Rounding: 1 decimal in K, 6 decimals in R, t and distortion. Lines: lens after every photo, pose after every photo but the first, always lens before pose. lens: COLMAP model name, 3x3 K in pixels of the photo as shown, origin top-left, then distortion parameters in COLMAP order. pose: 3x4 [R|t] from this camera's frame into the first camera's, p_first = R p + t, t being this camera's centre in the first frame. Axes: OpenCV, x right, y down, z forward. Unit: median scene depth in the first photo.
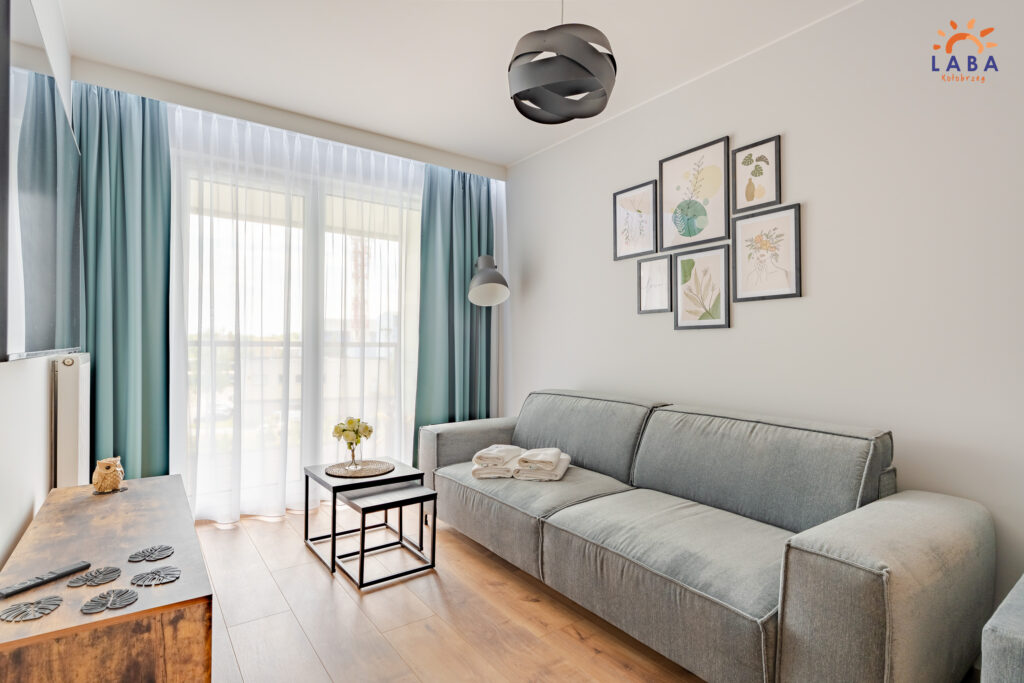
lens RADIAL K [[493.4, 0, 506.2], [0, 493.4, 342.0], [0, 0, 1]] dist [-0.002755, -0.000093]
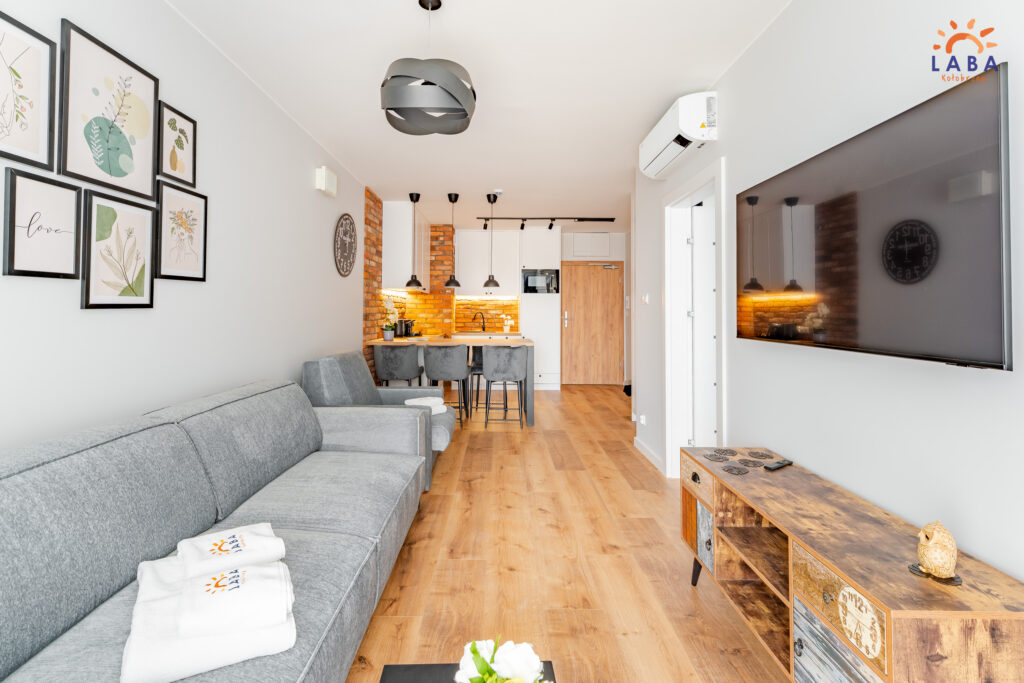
lens RADIAL K [[465.2, 0, 493.9], [0, 465.2, 301.2], [0, 0, 1]] dist [0.002471, -0.000004]
pose [[-0.794080, 0.001123, 0.607812, -0.480114], [-0.011805, 0.999781, -0.017270, -0.033296], [-0.607699, -0.020889, -0.793893, 1.260624]]
